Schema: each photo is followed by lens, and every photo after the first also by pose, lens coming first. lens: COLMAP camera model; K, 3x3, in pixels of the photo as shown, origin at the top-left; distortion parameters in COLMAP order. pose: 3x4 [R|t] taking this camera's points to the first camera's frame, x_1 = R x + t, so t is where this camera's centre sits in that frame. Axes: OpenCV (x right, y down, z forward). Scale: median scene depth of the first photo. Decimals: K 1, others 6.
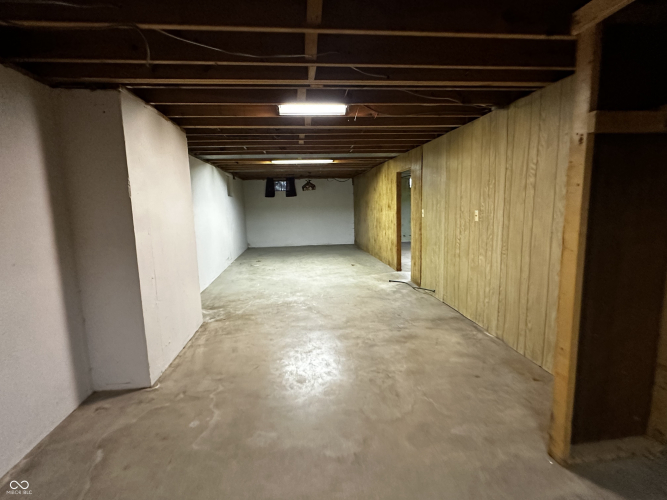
lens RADIAL K [[332.3, 0, 333.5], [0, 332.3, 250.0], [0, 0, 1]] dist [-0.000793, -0.001137]
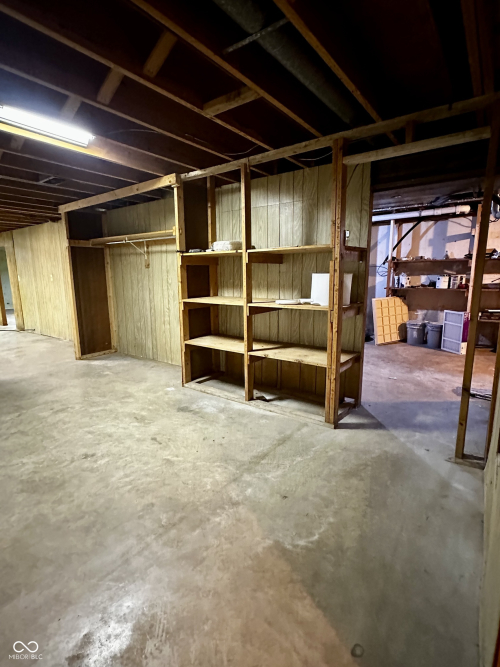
lens RADIAL K [[332.3, 0, 244.8], [0, 332.3, 327.2], [0, 0, 1]] dist [-0.000793, -0.001137]
pose [[0.677743, -0.111721, 0.726762, -0.146572], [0.103011, 0.993069, 0.056596, 0.128729], [-0.728047, 0.036507, 0.684554, -0.745554]]
